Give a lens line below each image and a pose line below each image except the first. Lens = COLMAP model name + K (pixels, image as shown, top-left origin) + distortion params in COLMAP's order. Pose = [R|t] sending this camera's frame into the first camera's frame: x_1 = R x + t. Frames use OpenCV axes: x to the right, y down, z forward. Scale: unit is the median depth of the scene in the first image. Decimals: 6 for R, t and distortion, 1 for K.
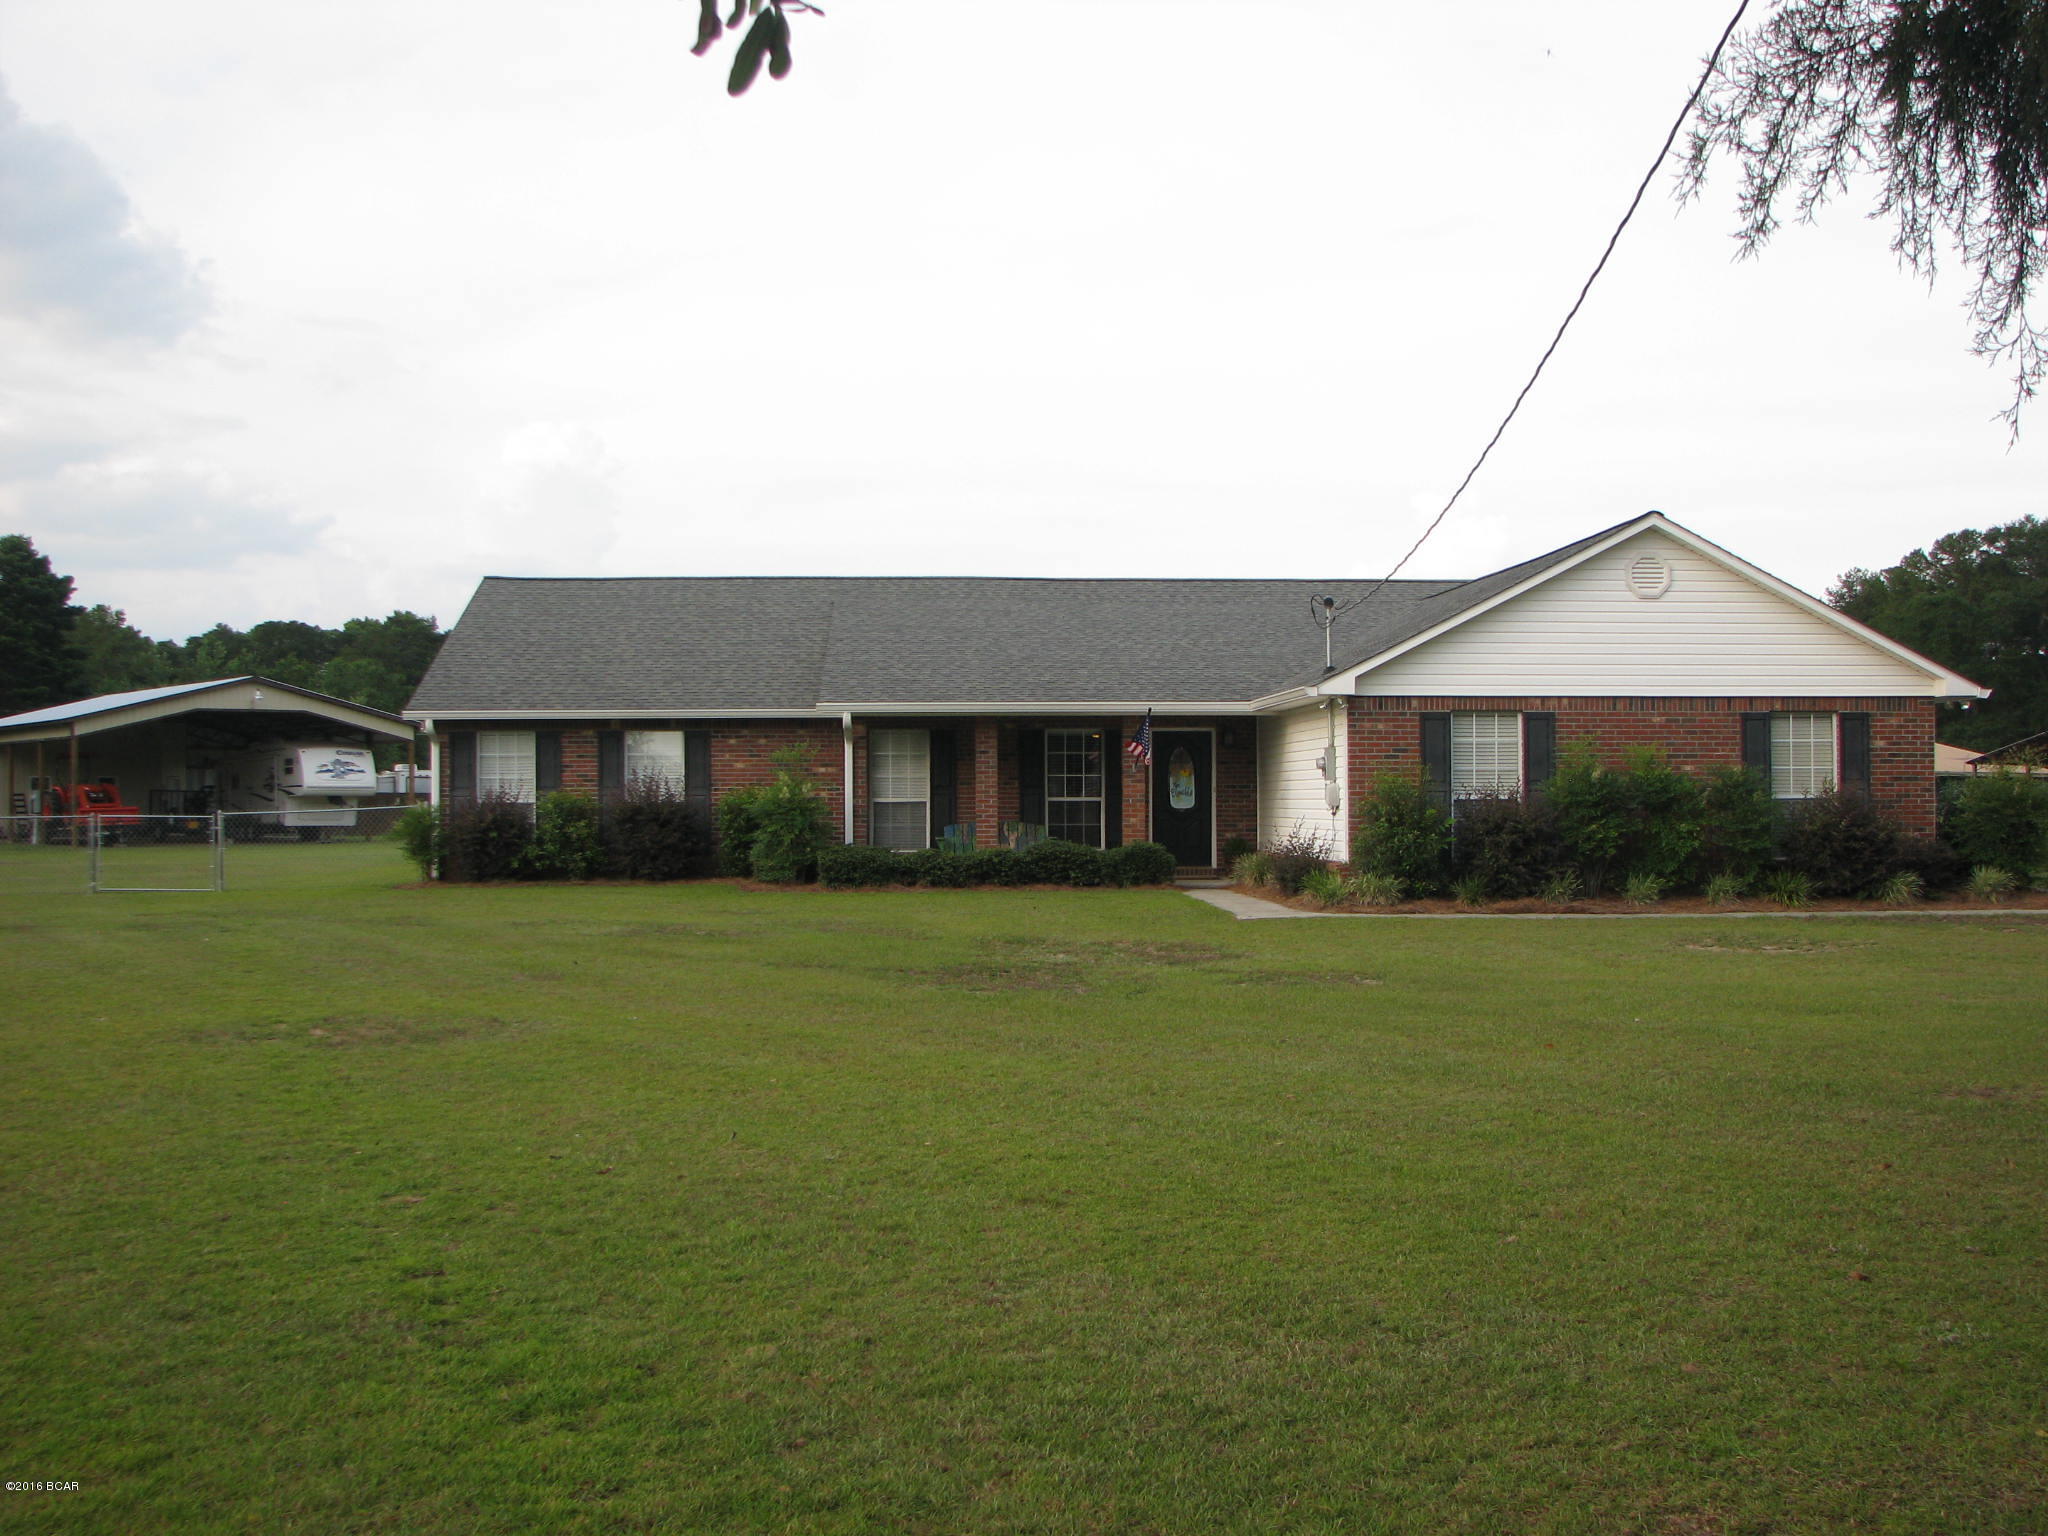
lens RADIAL K [[2214.2, 0, 1039.7], [0, 2214.2, 769.4], [0, 0, 1]] dist [-0.197817, 0.253154]
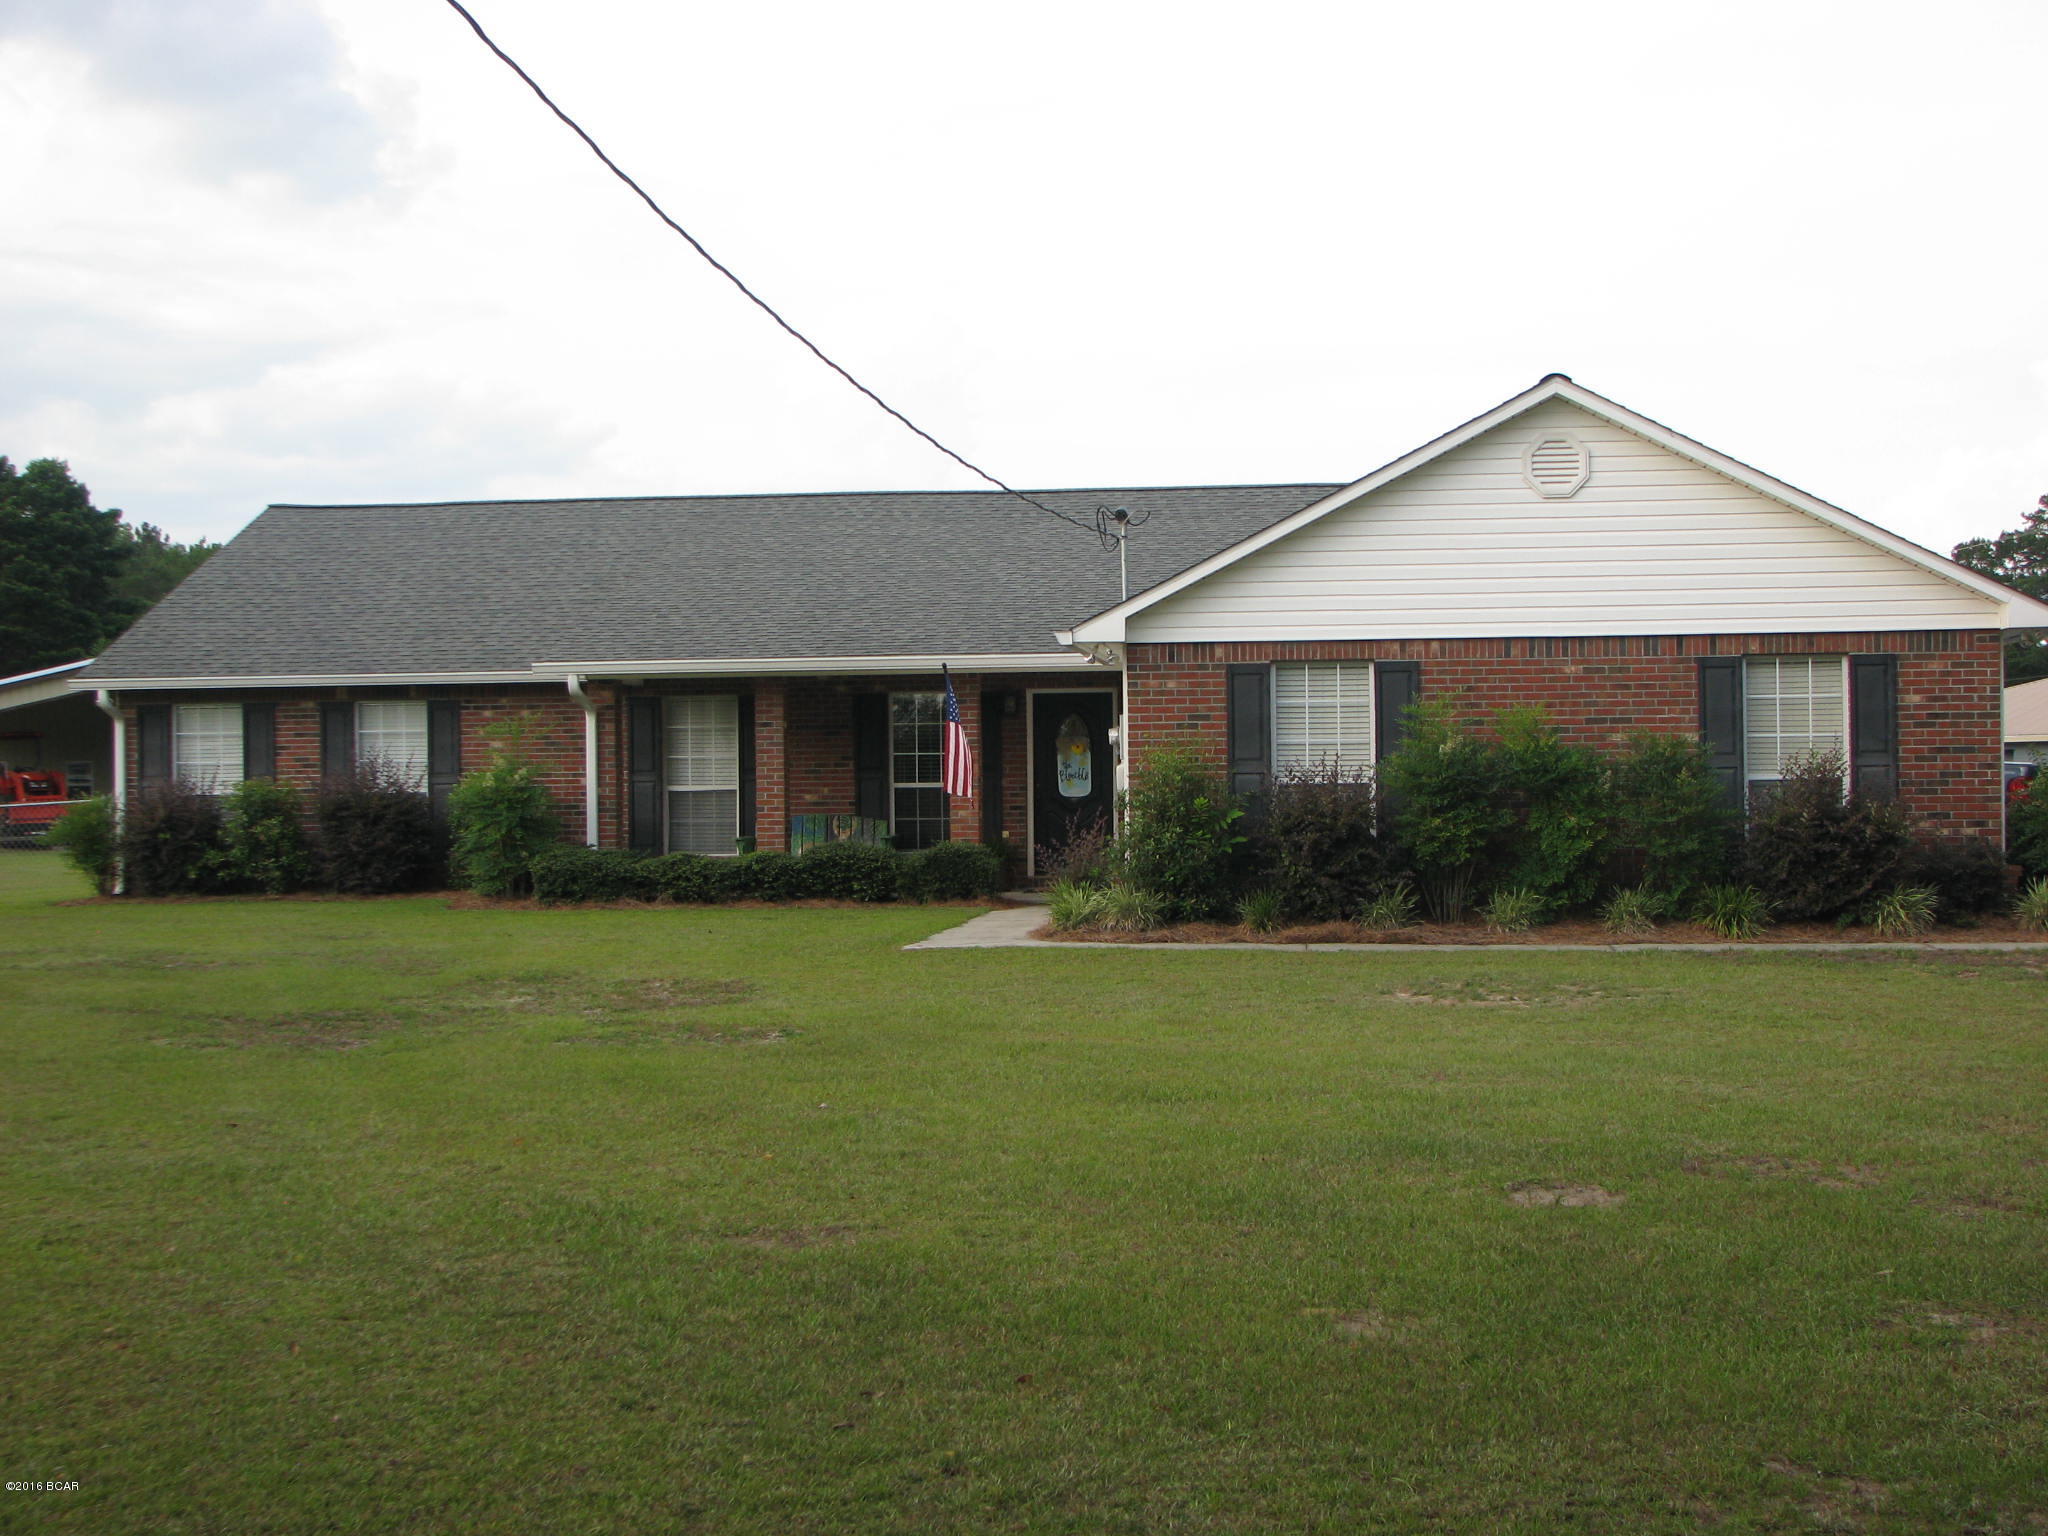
lens RADIAL K [[2900.1, 0, 1025.1], [0, 2900.1, 762.8], [0, 0, 1]] dist [-0.070879, 0.016760]
pose [[0.984495, -0.008241, -0.175218, 0.268842], [0.009562, 0.999932, 0.006694, -0.000503], [0.175151, -0.008266, 0.984507, 0.046287]]
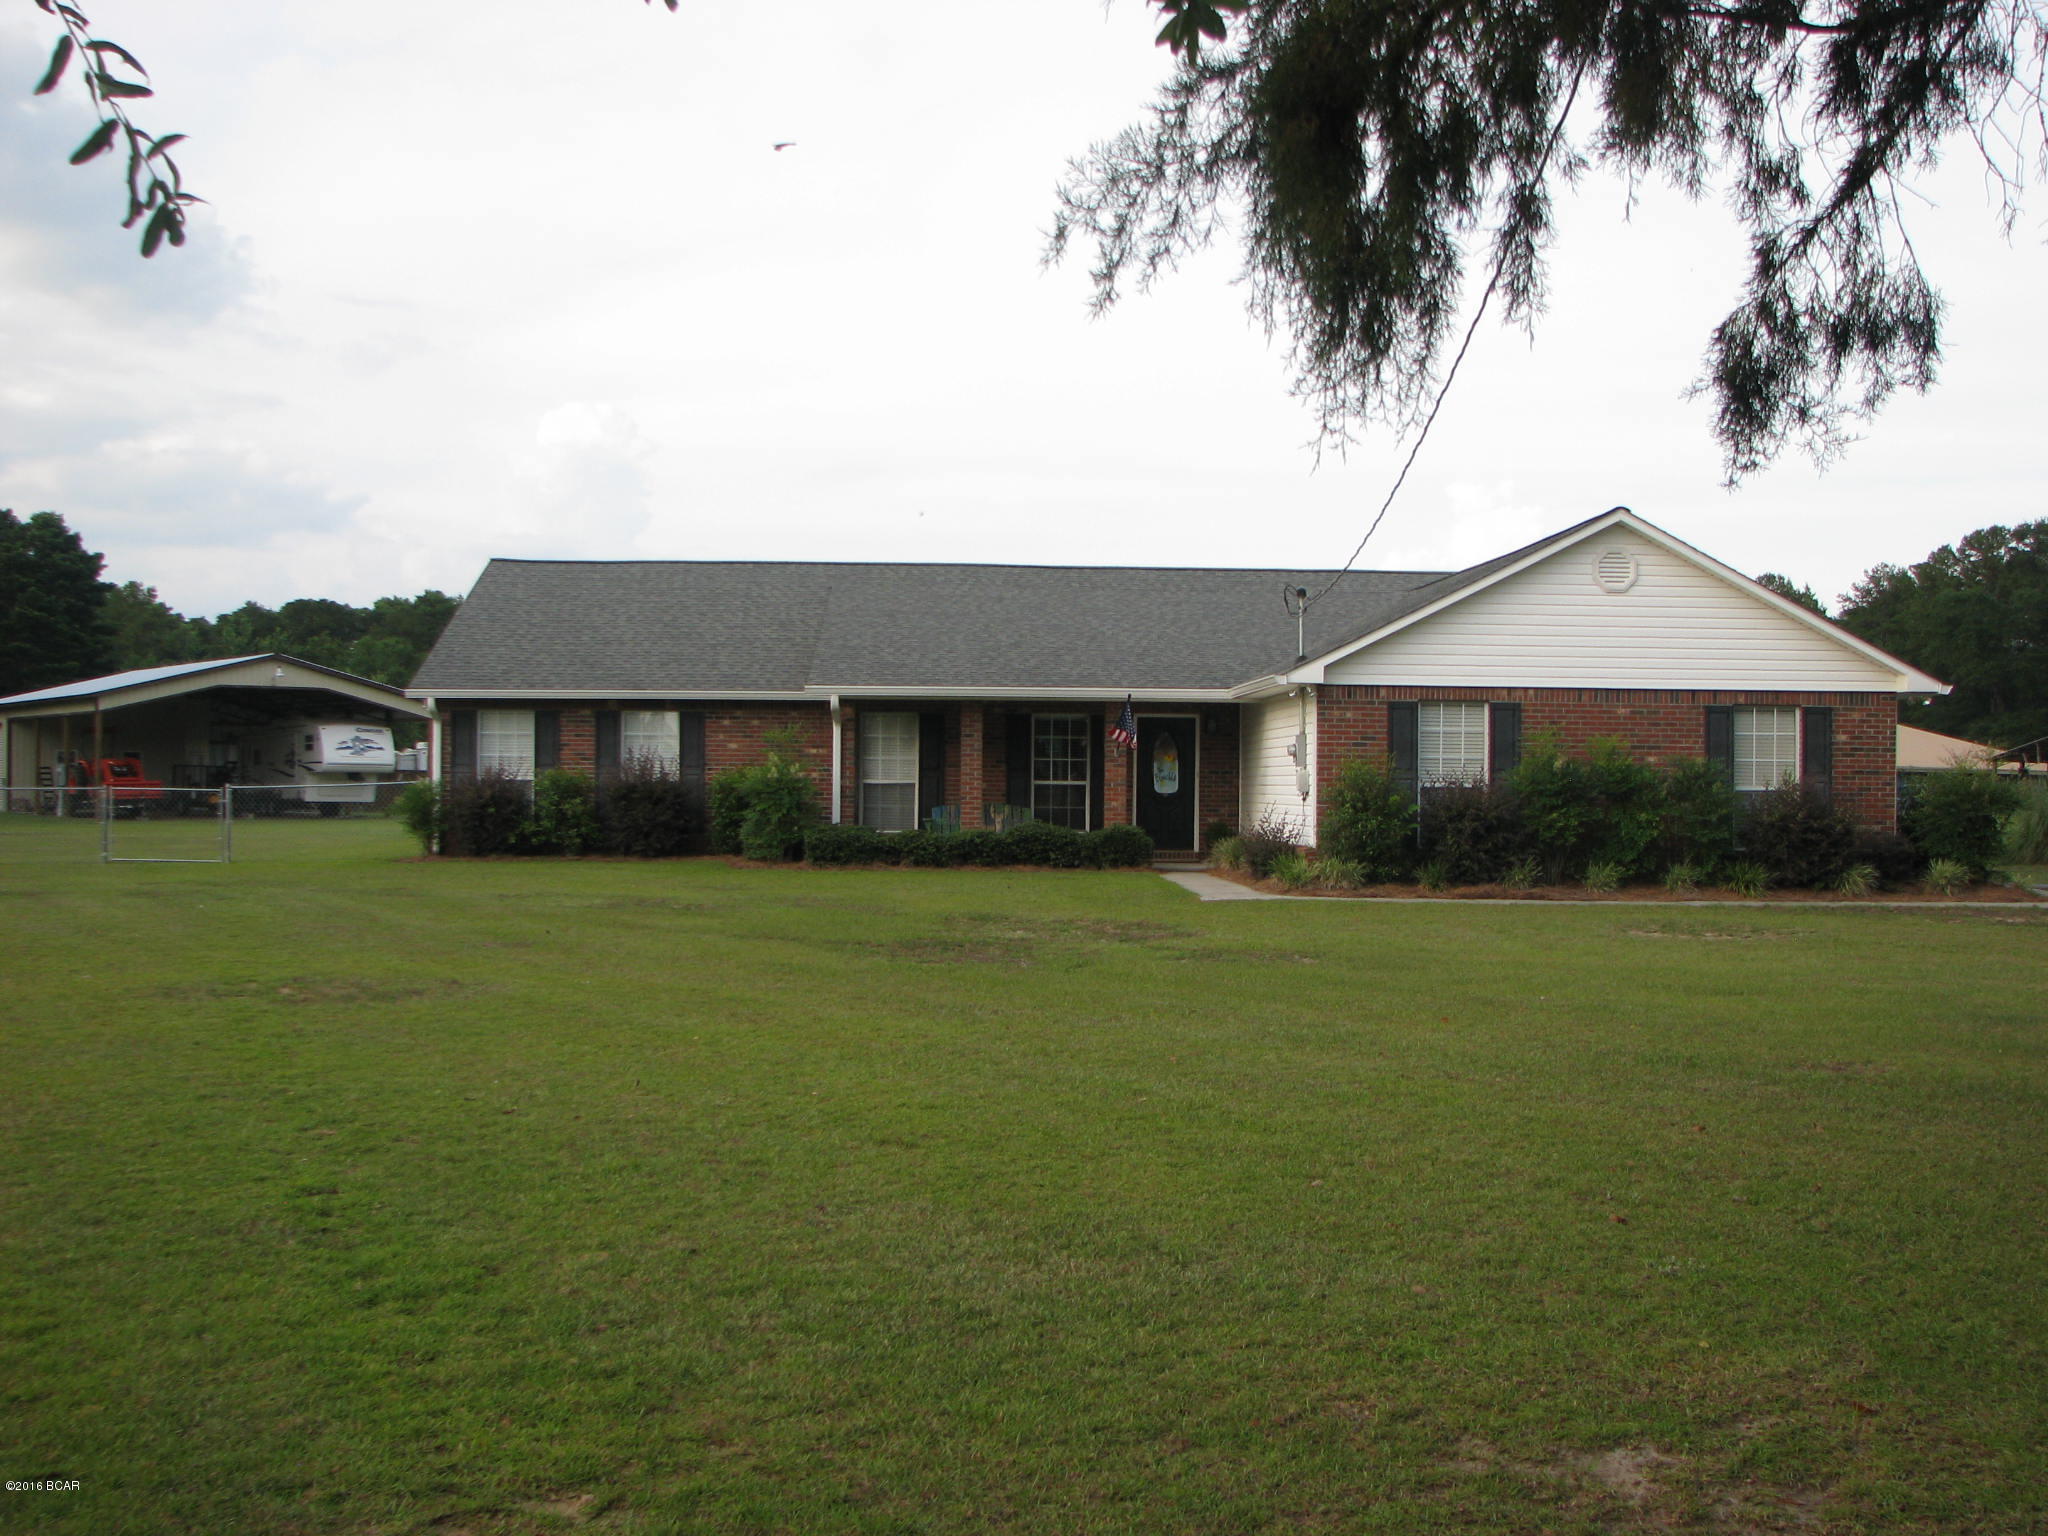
lens RADIAL K [[2215.9, 0, 1031.4], [0, 2215.9, 775.7], [0, 0, 1]] dist [-0.198195, 0.254862]
pose [[0.999767, 0.012113, -0.017880, 0.025243], [-0.011947, 0.999885, 0.009384, 0.000971], [0.017992, -0.009168, 0.999796, -0.026783]]
